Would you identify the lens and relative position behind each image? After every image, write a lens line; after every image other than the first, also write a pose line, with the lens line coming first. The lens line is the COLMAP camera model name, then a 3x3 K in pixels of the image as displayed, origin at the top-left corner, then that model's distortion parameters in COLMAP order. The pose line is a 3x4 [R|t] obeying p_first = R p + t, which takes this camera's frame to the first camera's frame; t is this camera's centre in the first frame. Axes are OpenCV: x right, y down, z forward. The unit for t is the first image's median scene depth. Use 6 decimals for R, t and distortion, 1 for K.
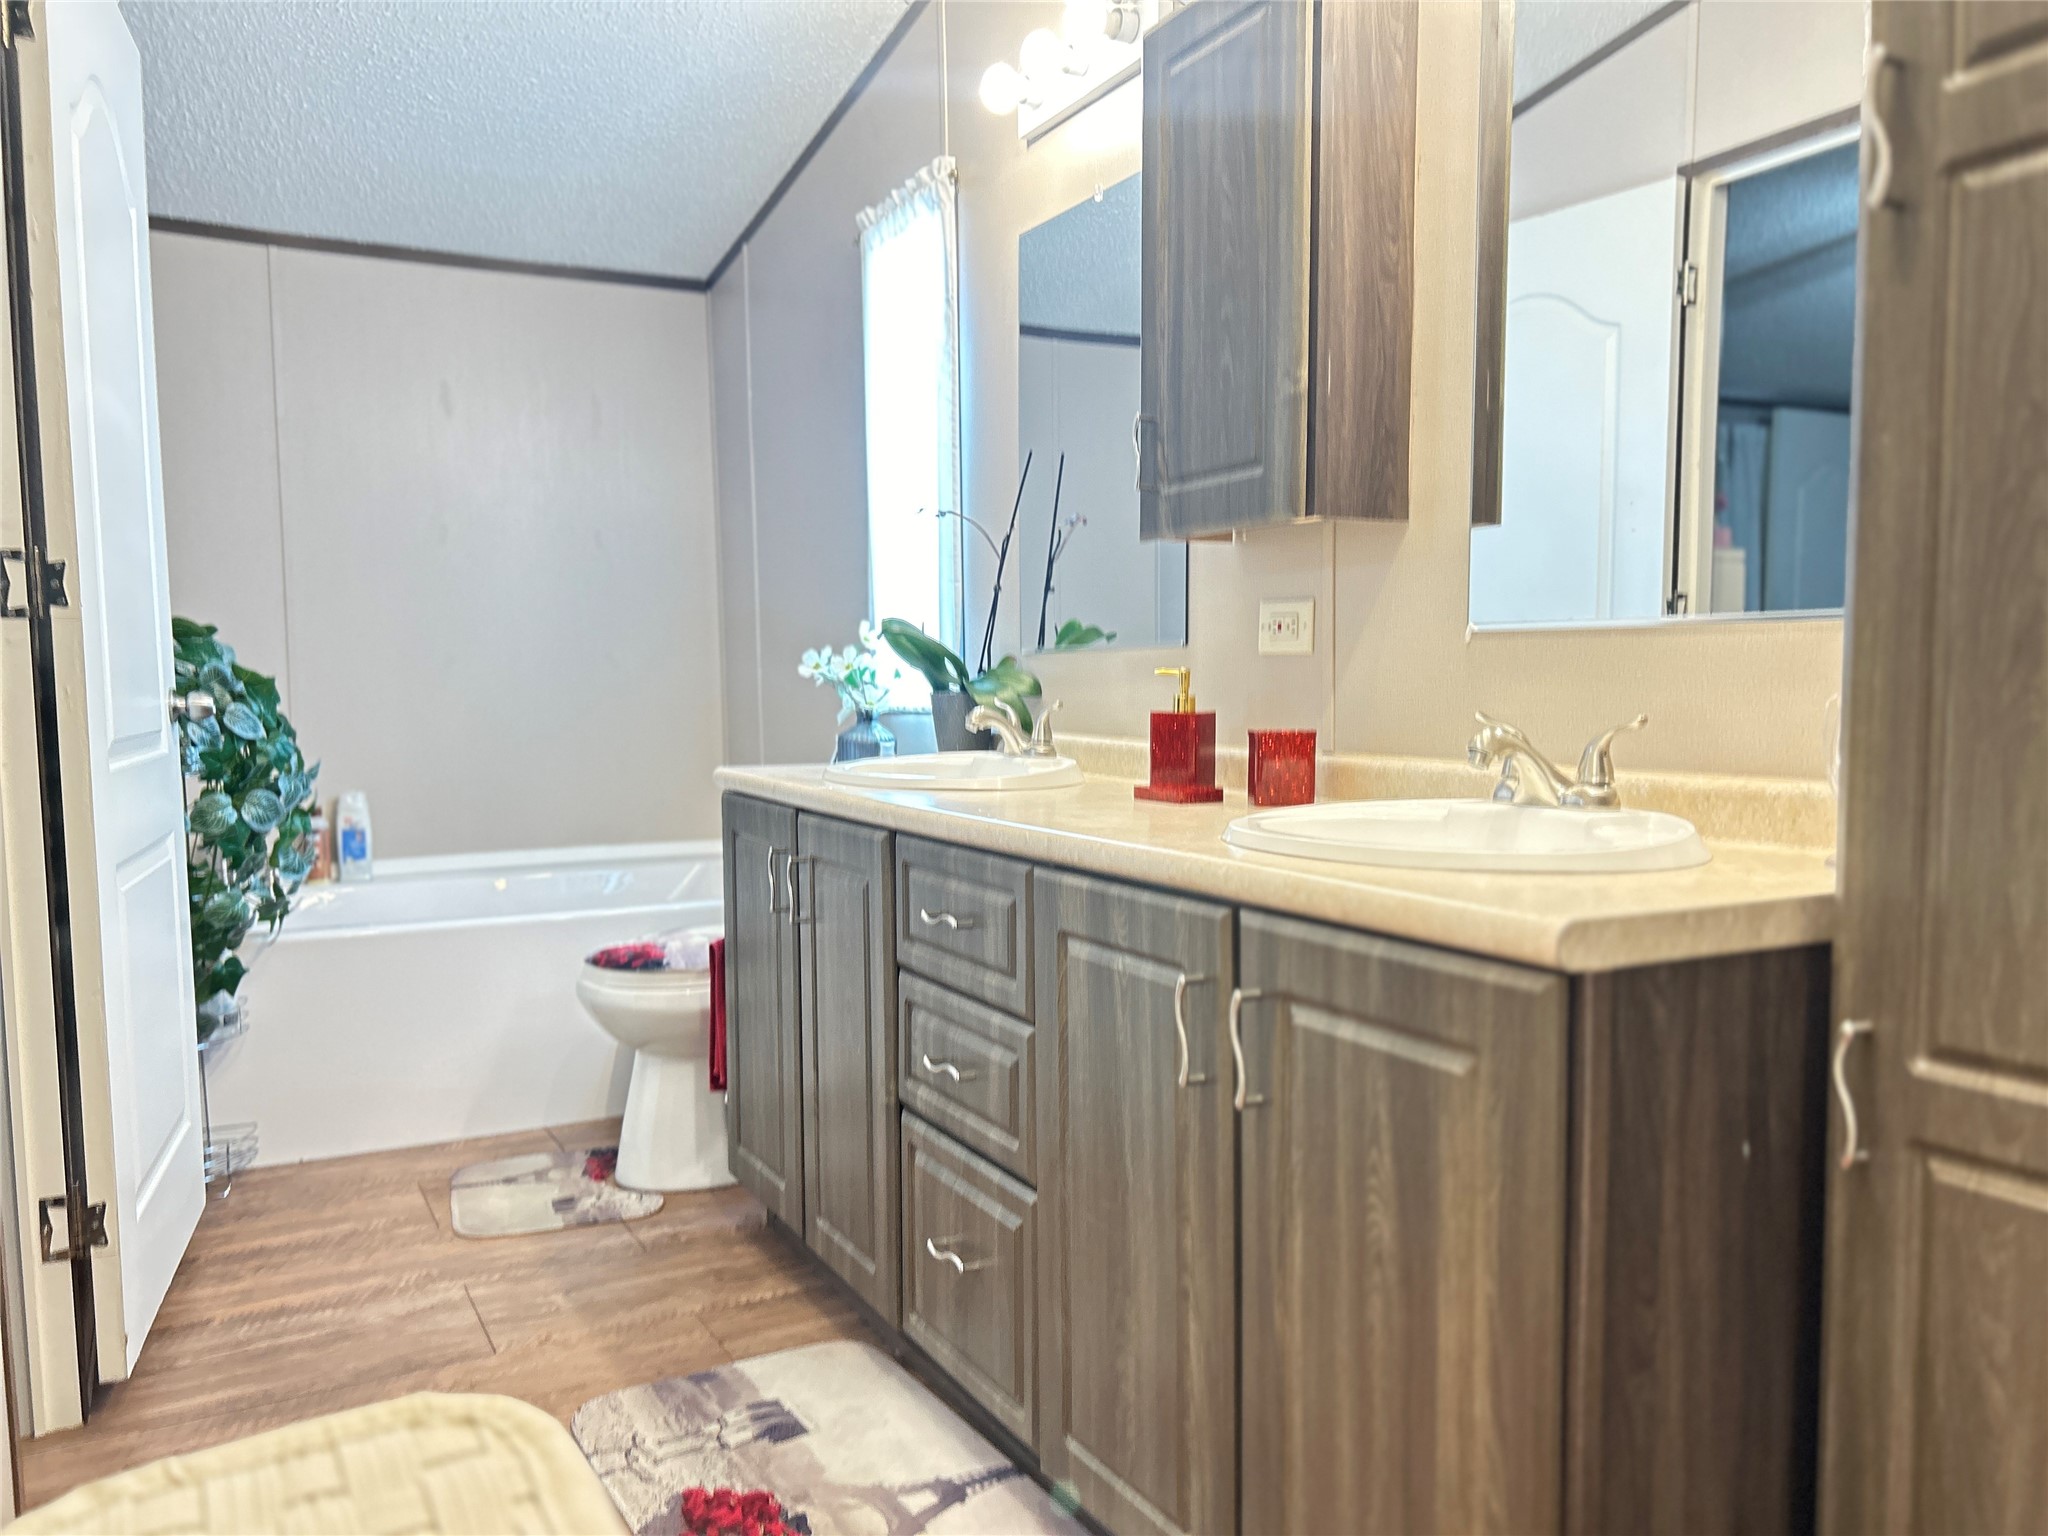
lens RADIAL K [[1552.7, 0, 1033.1], [0, 1552.7, 784.3], [0, 0, 1]] dist [0.044064, -0.056581]
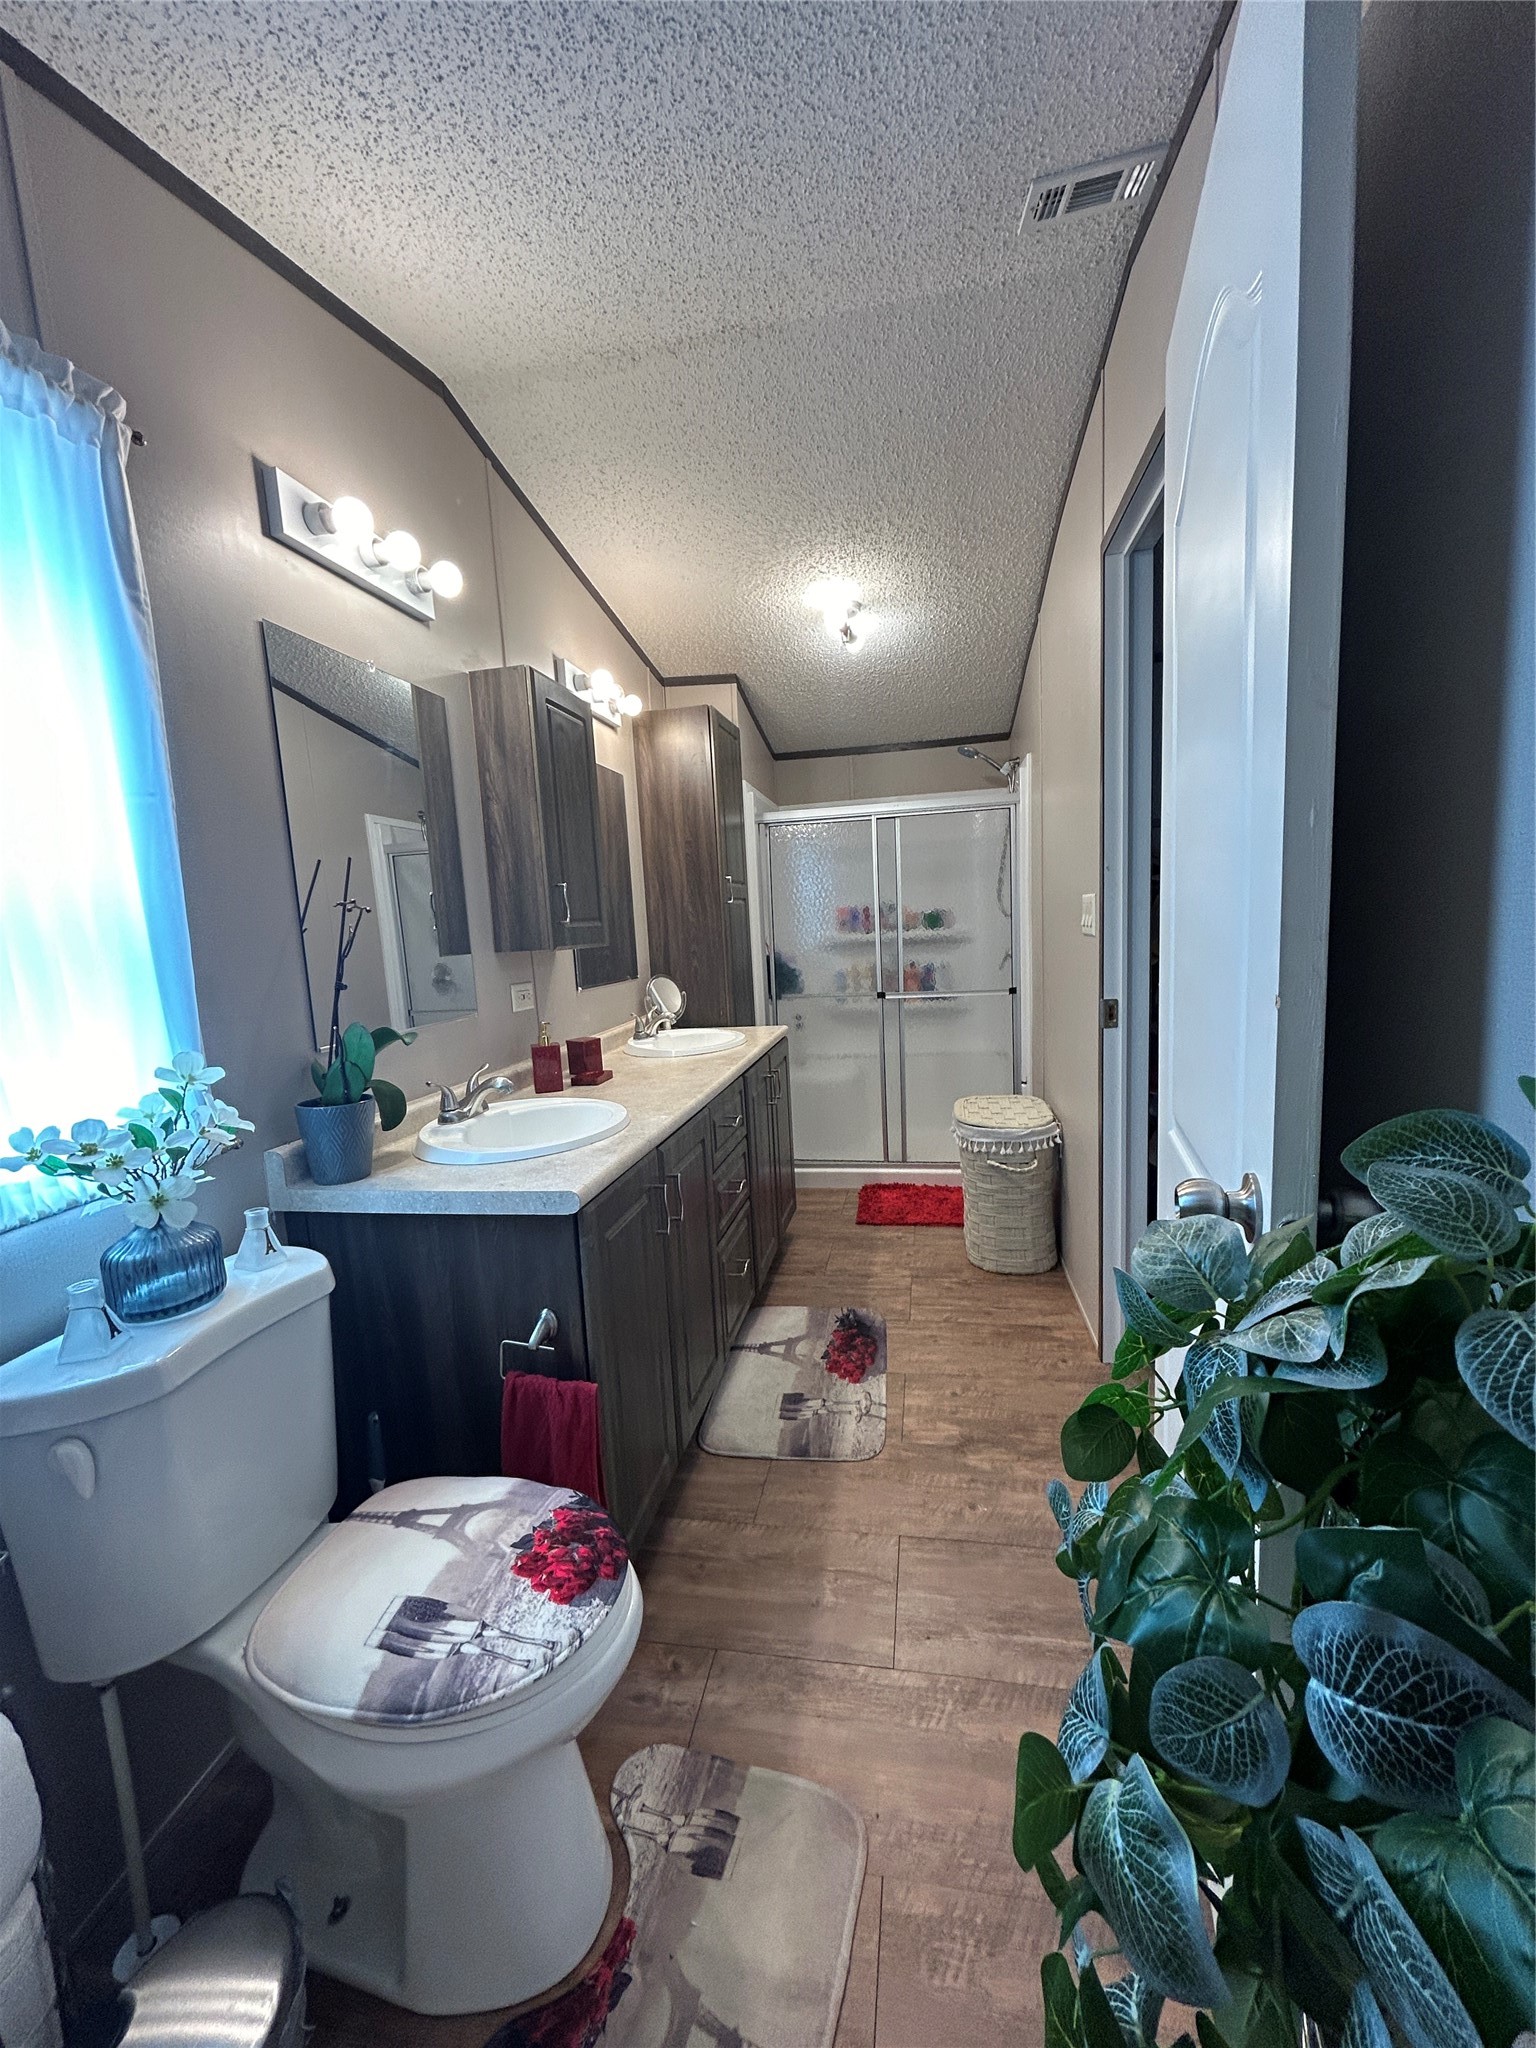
lens RADIAL K [[832.6, 0, 778.8], [0, 832.6, 1035.0], [0, 0, 1]] dist [-0.003178, 0.000595]
pose [[-0.781008, -0.041603, 0.623134, -0.732782], [0.095385, 0.978126, 0.184855, -0.217372], [-0.617194, 0.203811, -0.759956, 1.609979]]
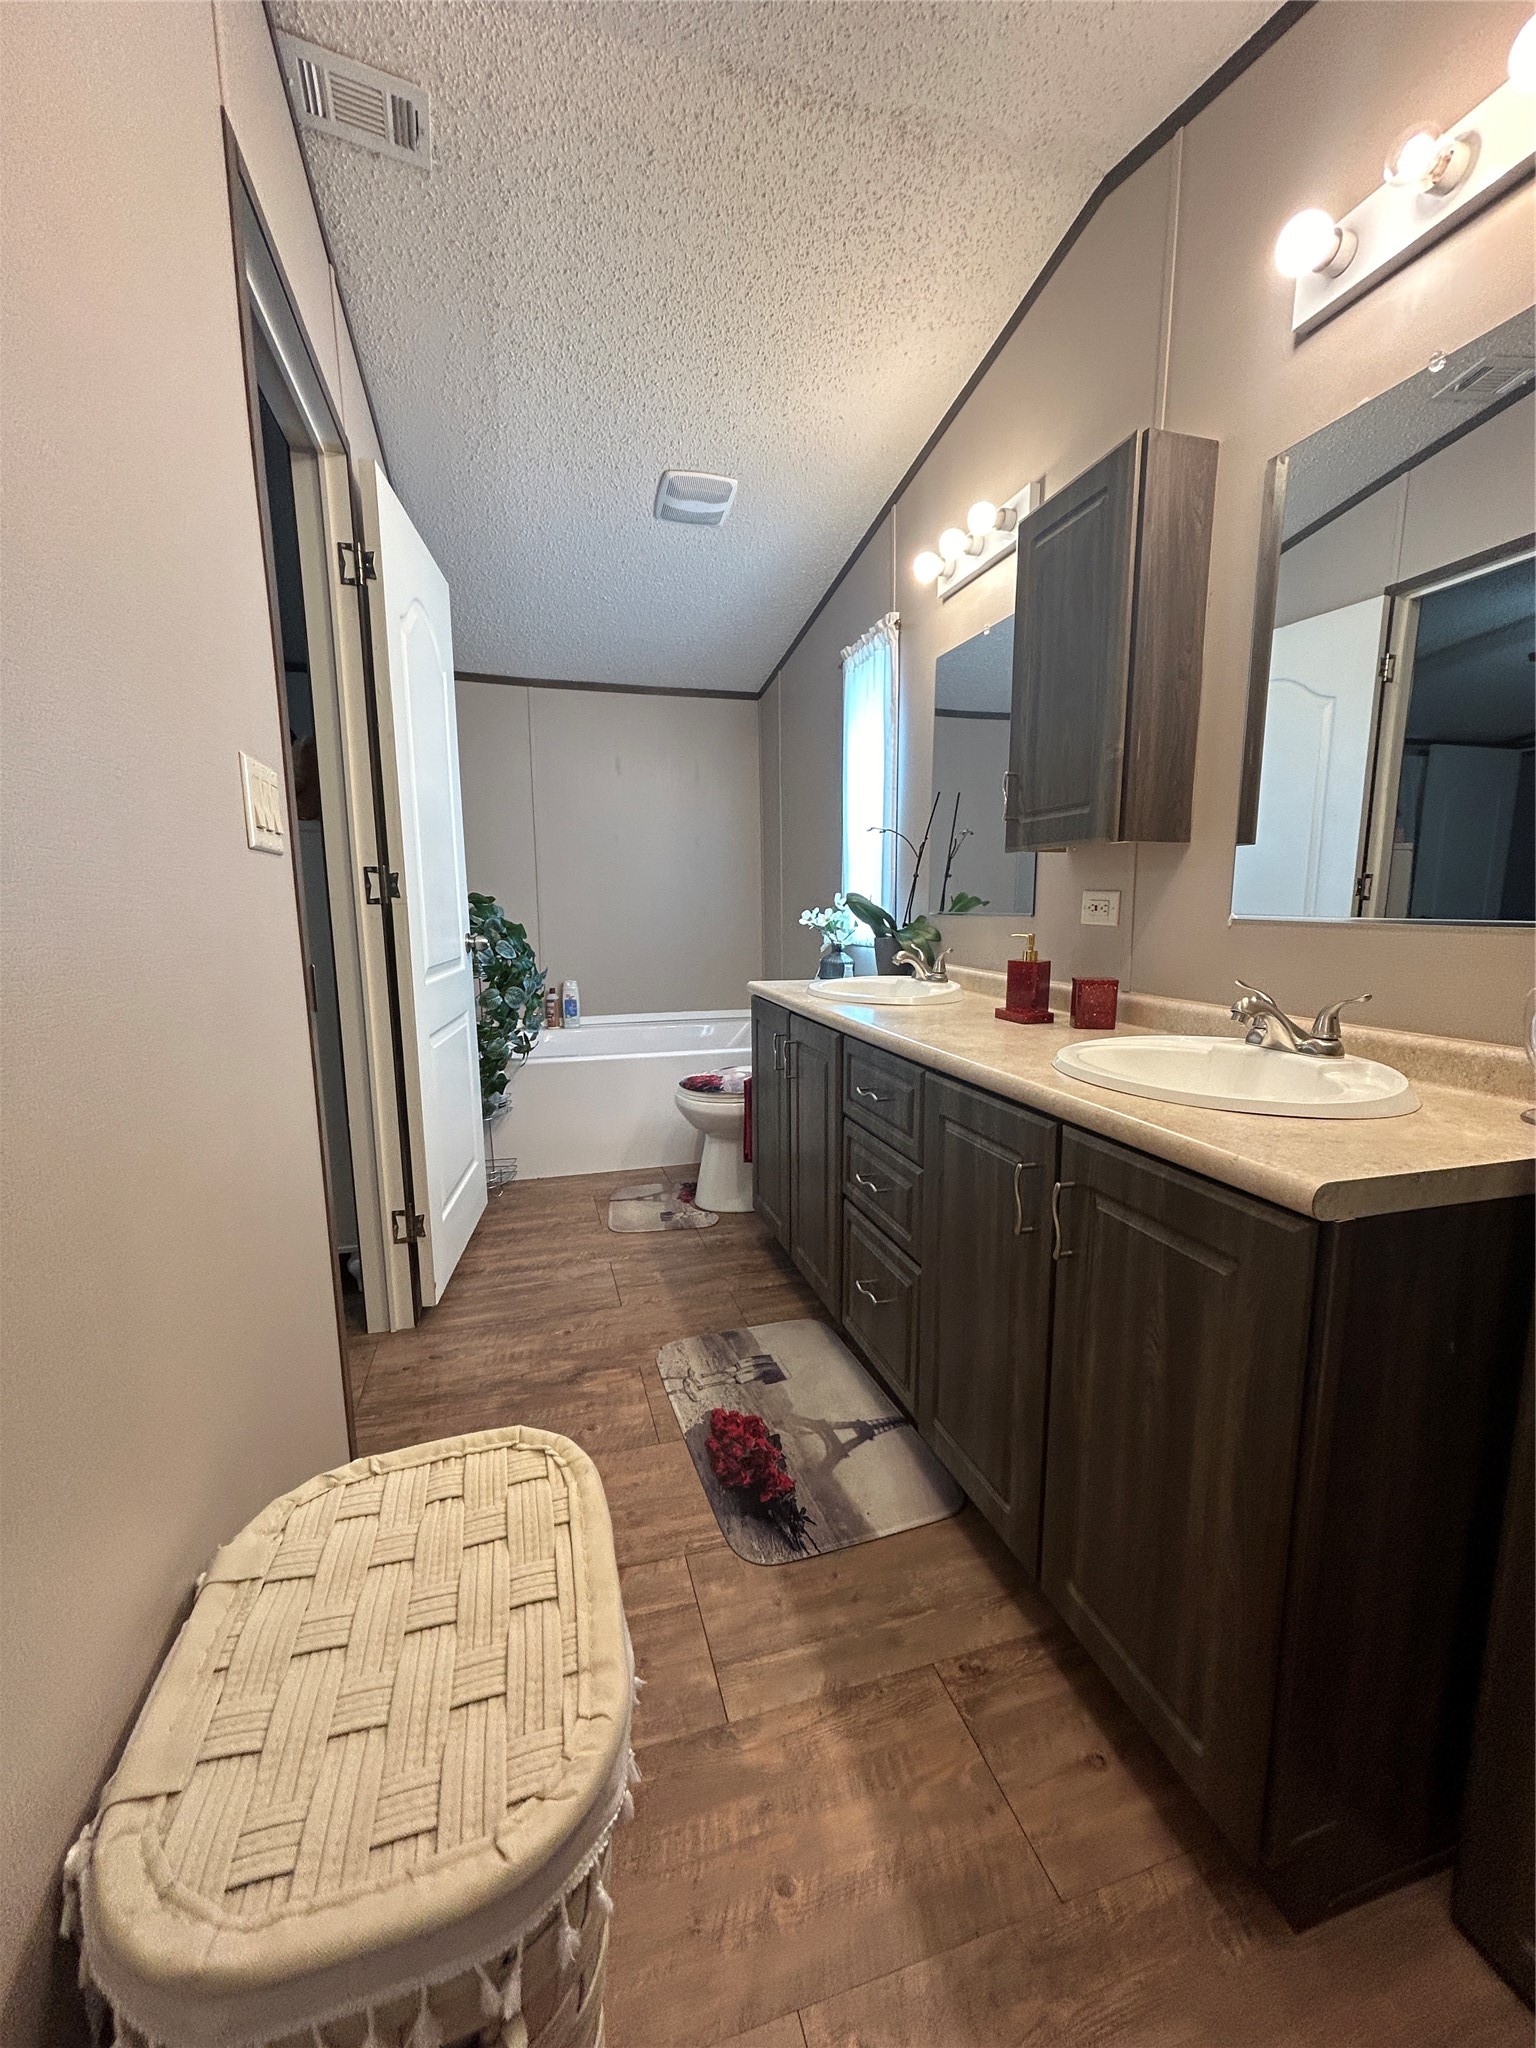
lens RADIAL K [[832.6, 0, 768.5], [0, 832.6, 1022.3], [0, 0, 1]] dist [-0.003178, 0.000595]
pose [[0.978642, 0.033360, -0.202845, 0.011249], [-0.018262, 0.996952, 0.075848, -0.046751], [0.204757, -0.070524, 0.976269, 0.114666]]
